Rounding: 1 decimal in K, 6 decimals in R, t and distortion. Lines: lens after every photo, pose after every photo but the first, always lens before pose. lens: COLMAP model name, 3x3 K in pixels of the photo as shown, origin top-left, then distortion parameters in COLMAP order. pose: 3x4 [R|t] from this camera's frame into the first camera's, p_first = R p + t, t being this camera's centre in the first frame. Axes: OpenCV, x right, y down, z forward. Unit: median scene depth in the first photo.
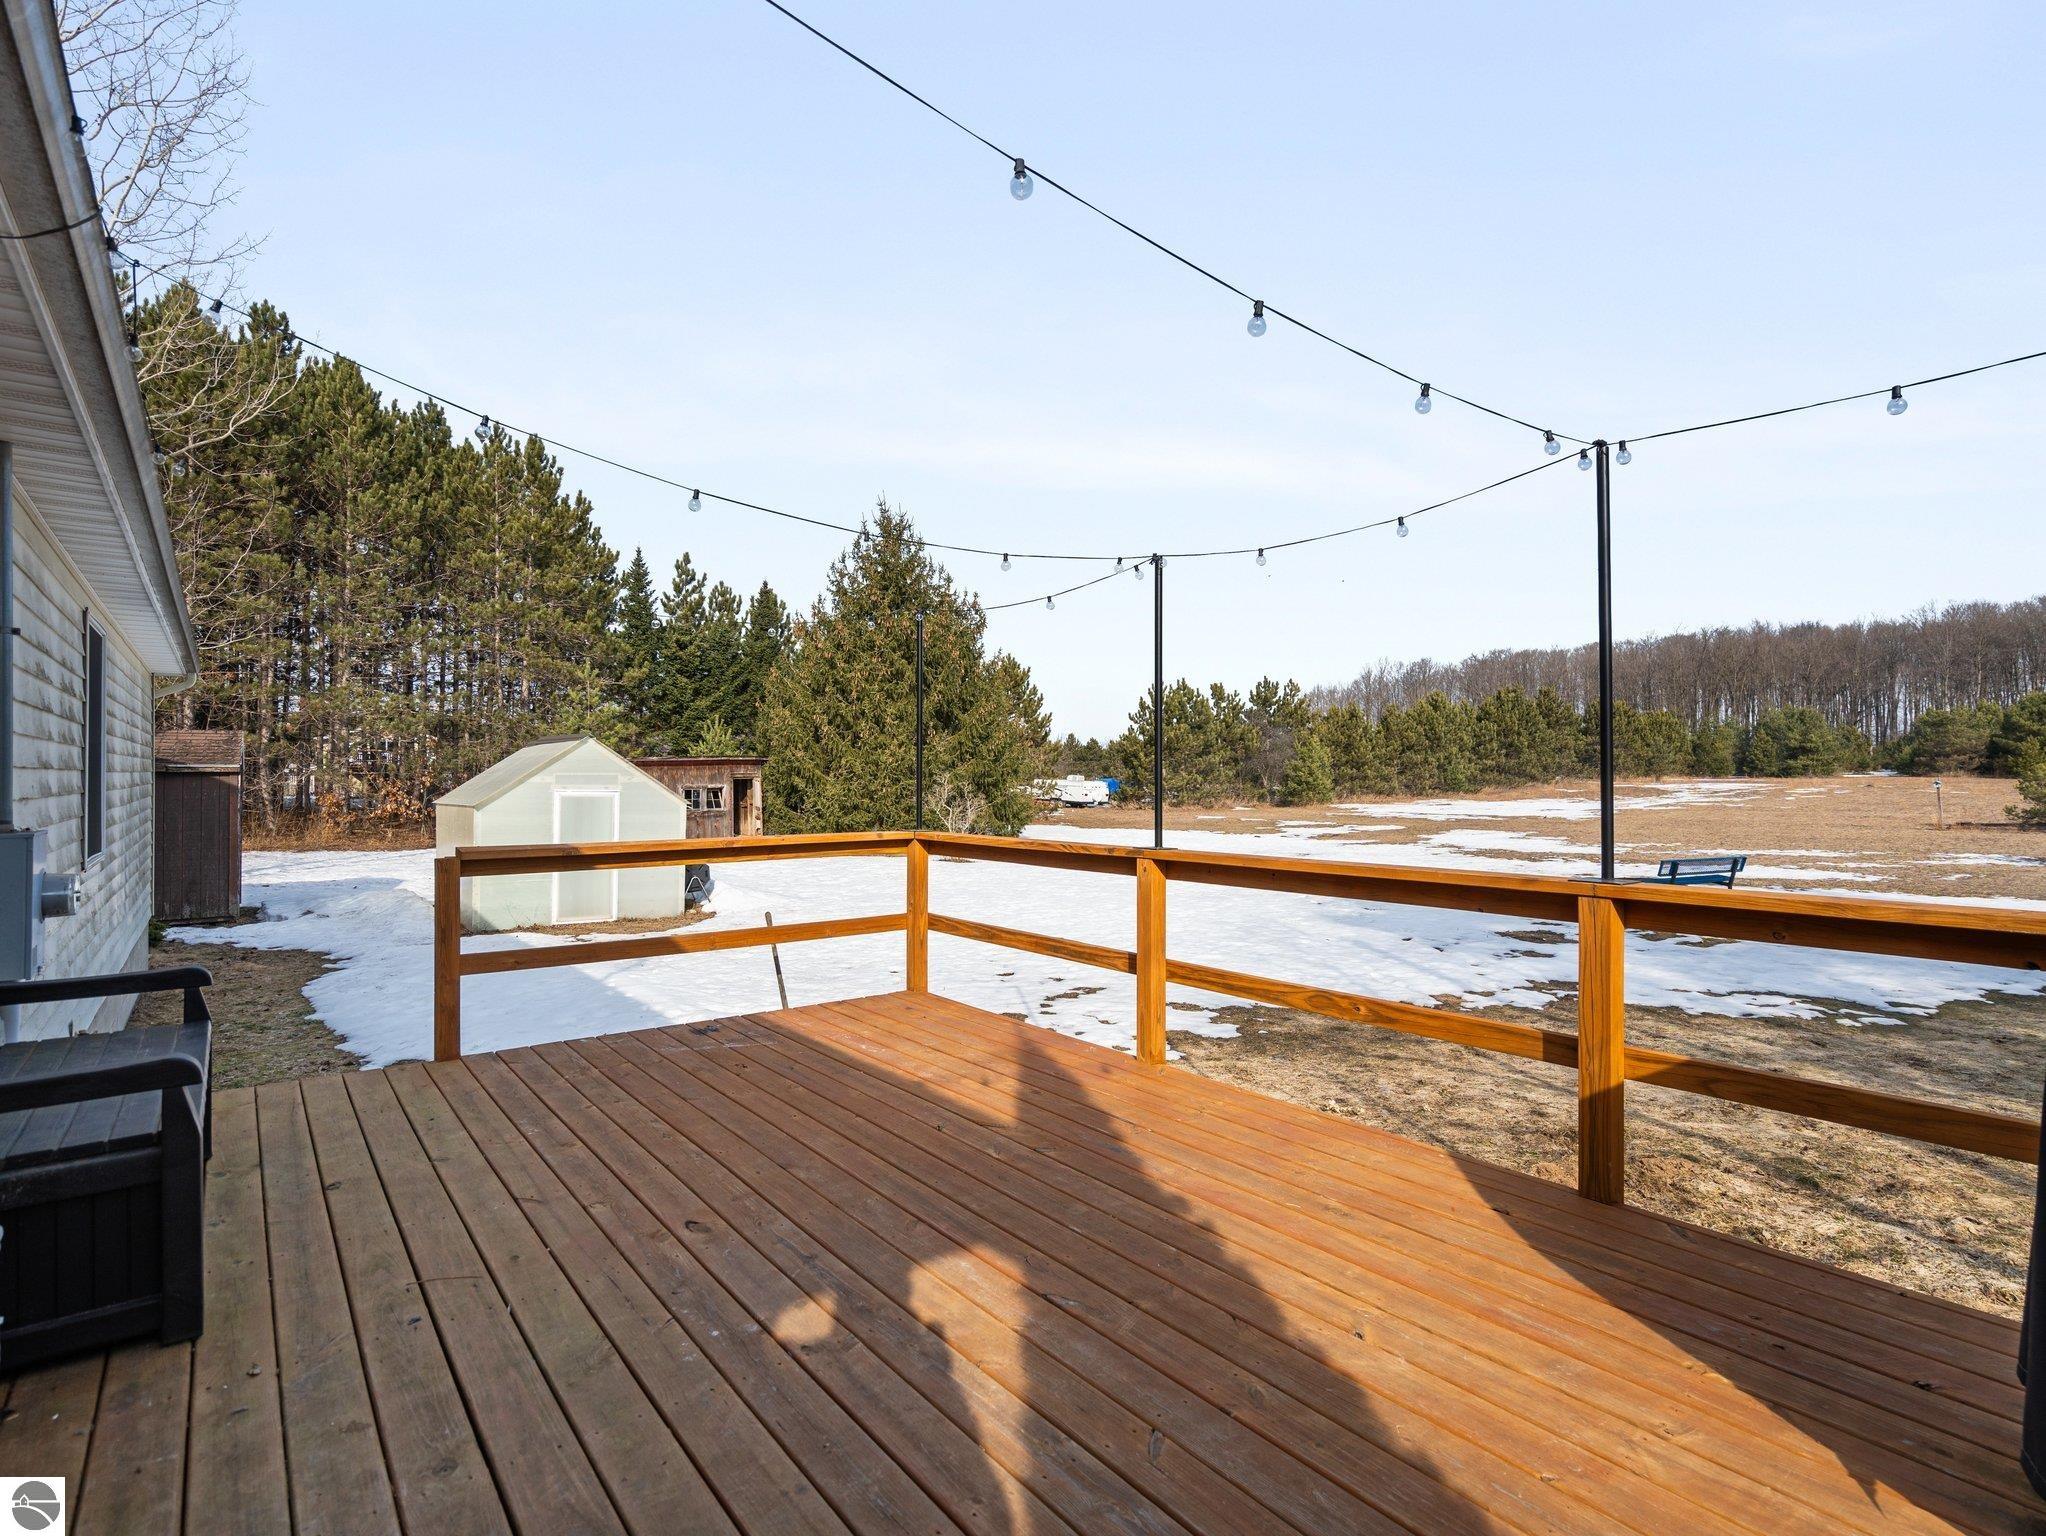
lens RADIAL K [[1047.0, 0, 1020.5], [0, 1047.0, 762.9], [0, 0, 1]] dist [-0.007327, 0.005257]
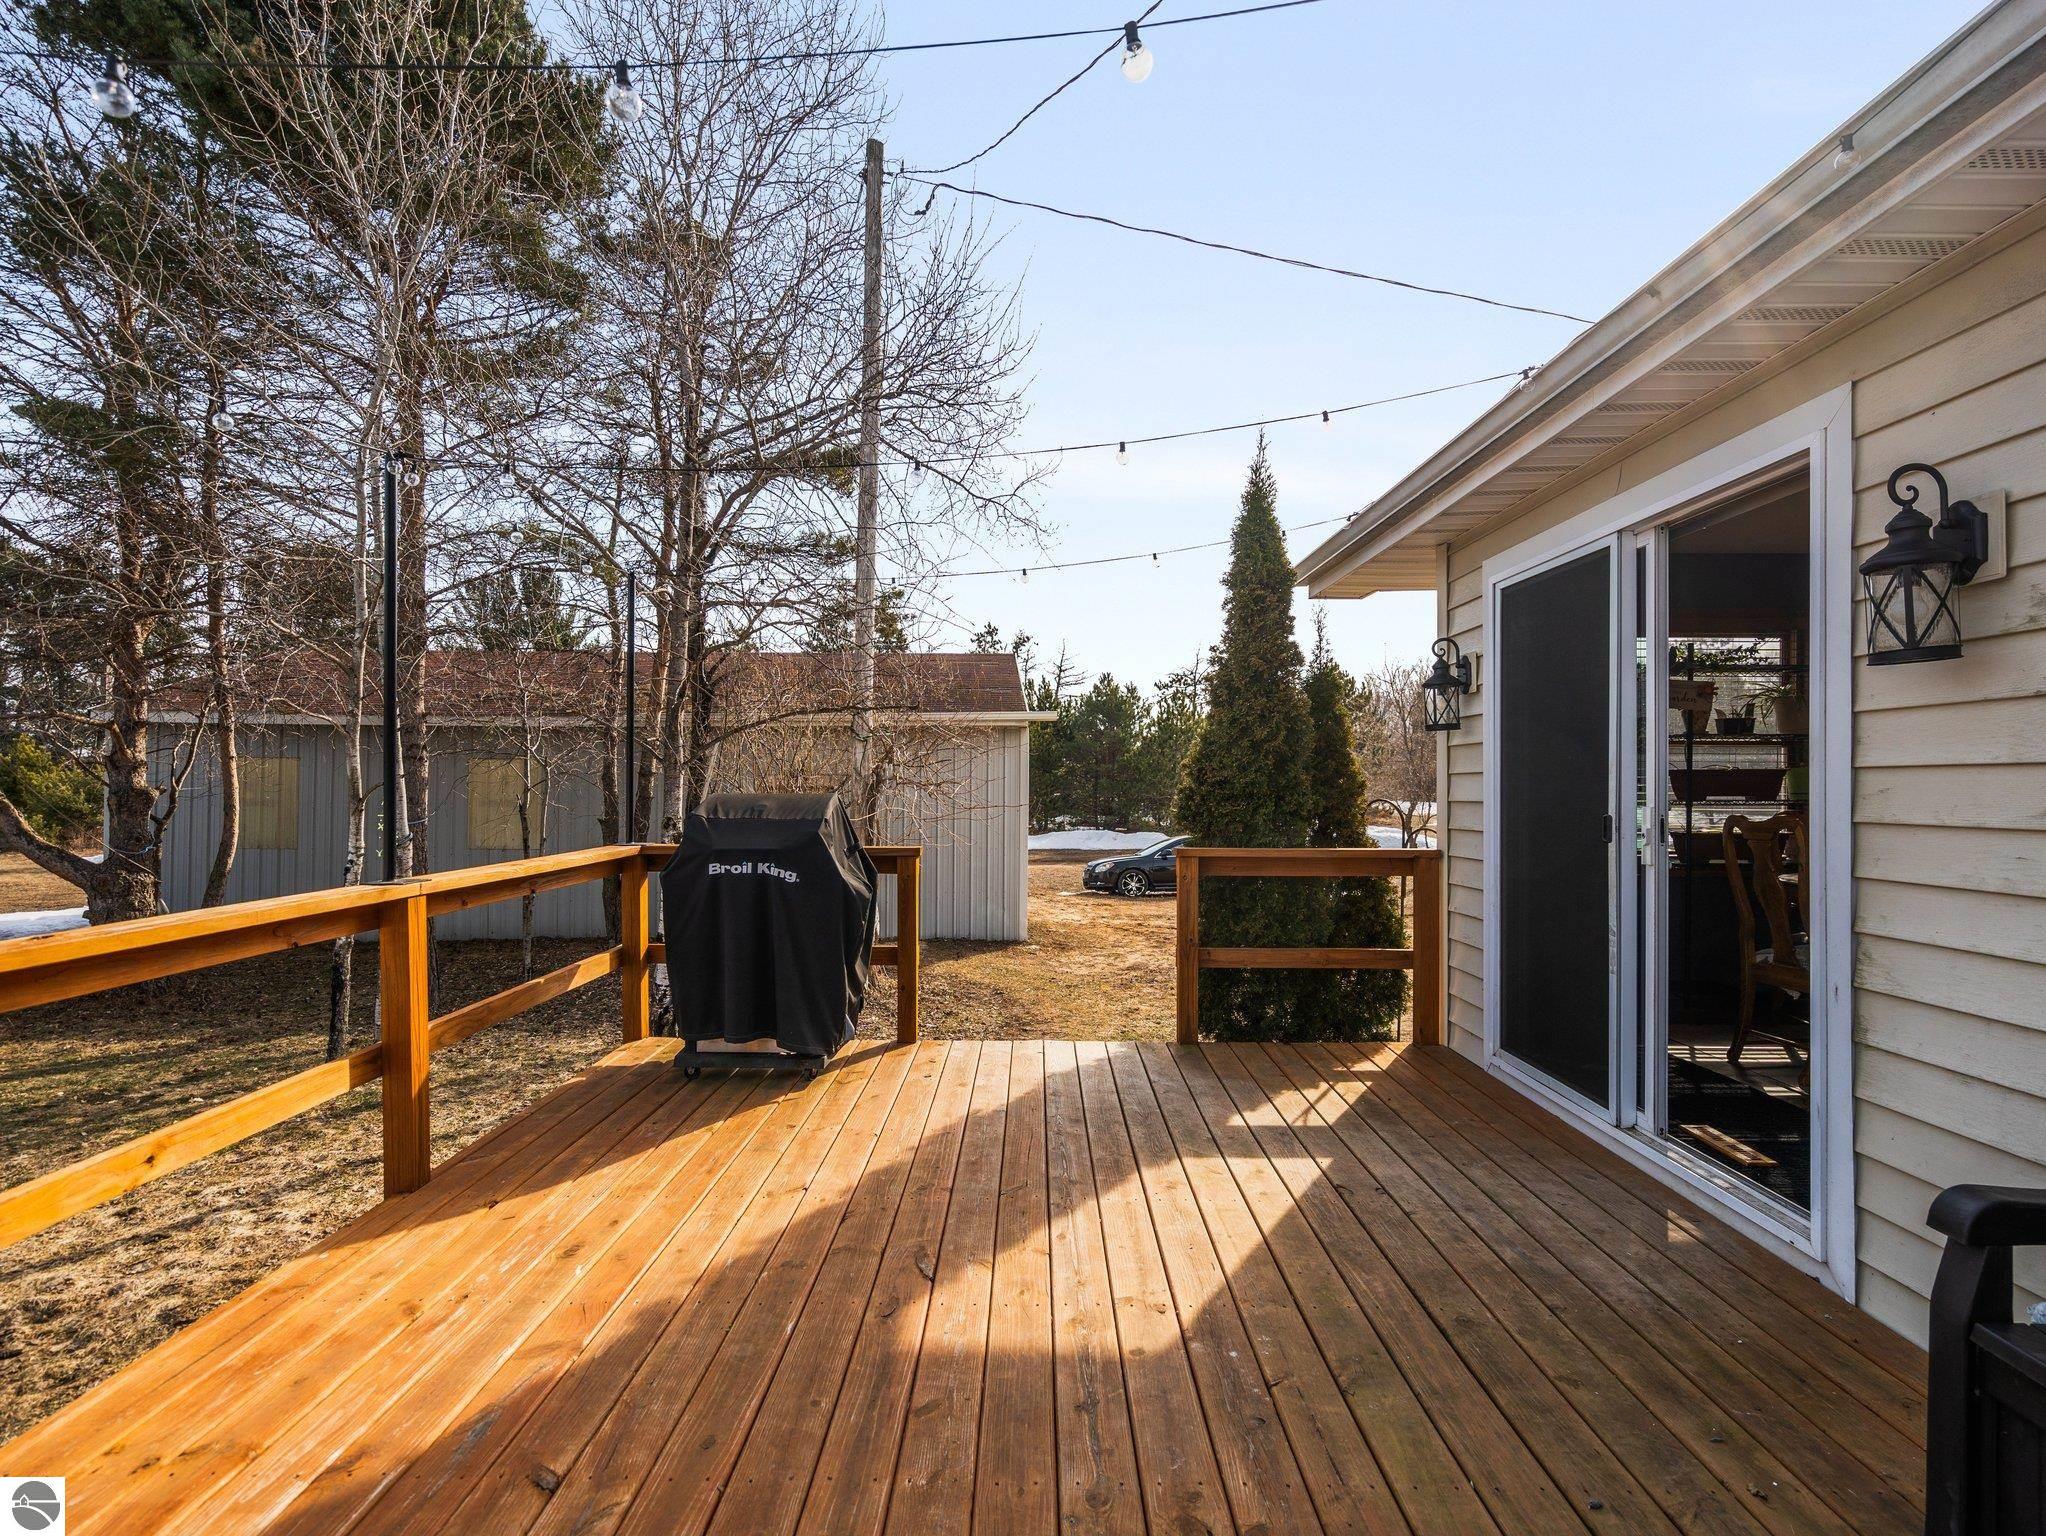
lens RADIAL K [[1047.0, 0, 1018.0], [0, 1047.0, 786.0], [0, 0, 1]] dist [-0.007327, 0.005257]
pose [[-0.786562, 0.000591, 0.617511, -0.085361], [-0.004212, 0.999971, -0.006322, 0.003271], [-0.617497, -0.007574, -0.786537, 0.219920]]
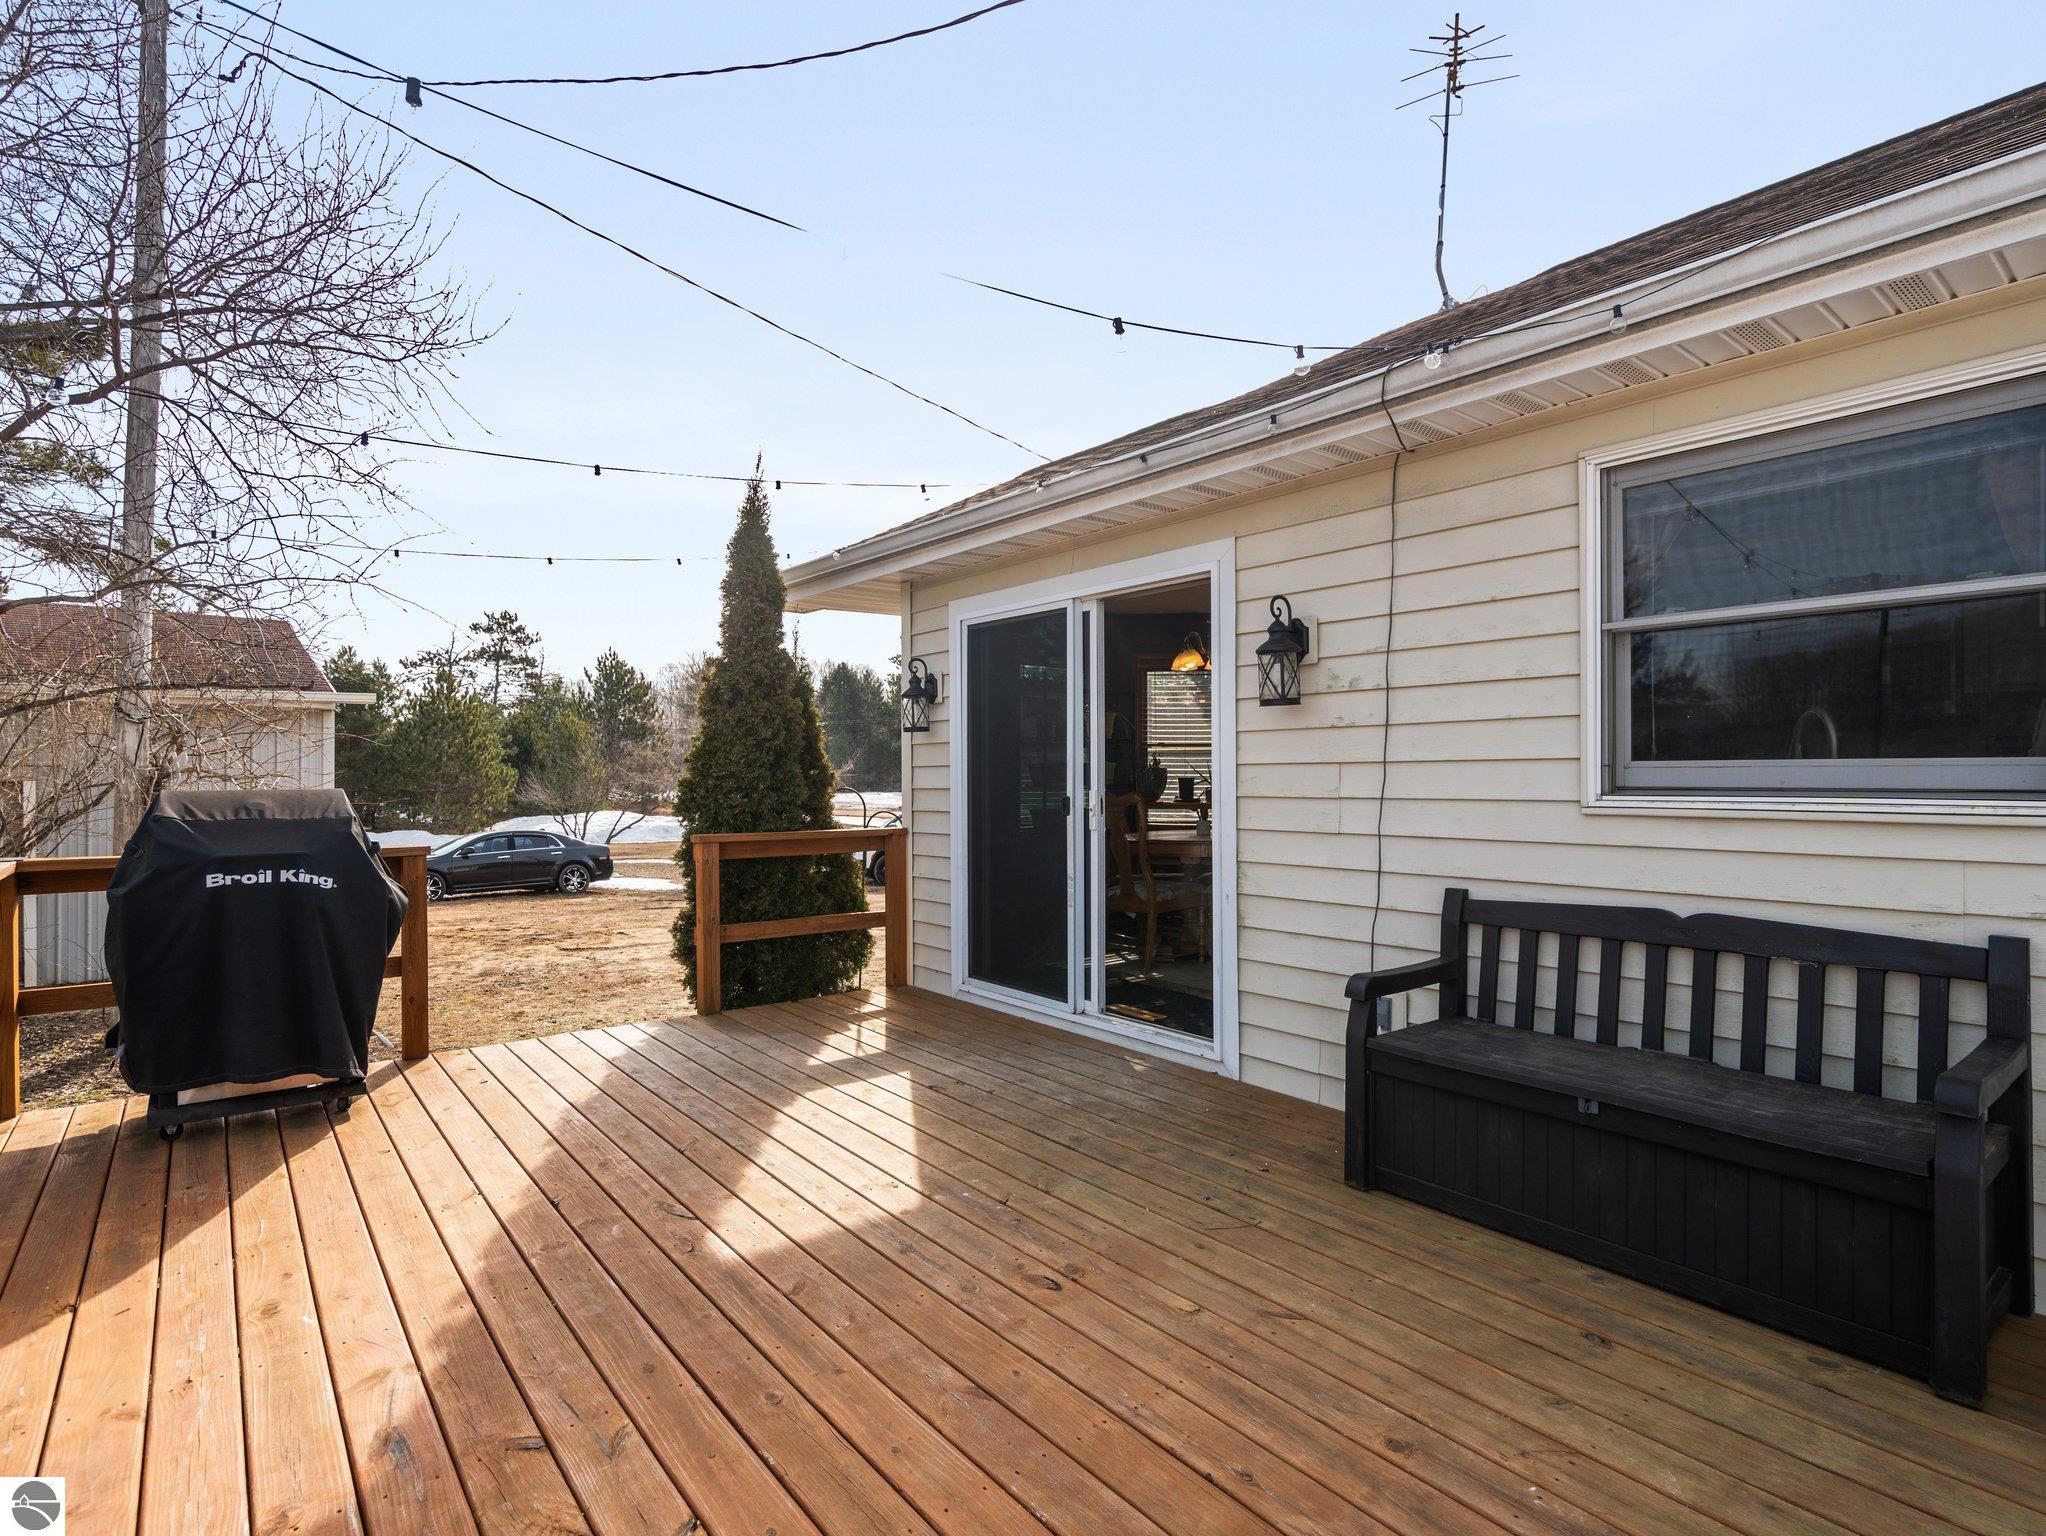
lens RADIAL K [[1047.0, 0, 1024.2], [0, 1047.0, 772.1], [0, 0, 1]] dist [-0.007327, 0.005257]
pose [[-0.999781, 0.006951, -0.019755, -0.040078], [0.007139, 0.999930, -0.009485, 0.003234], [0.019688, -0.009624, -0.999760, 0.270735]]
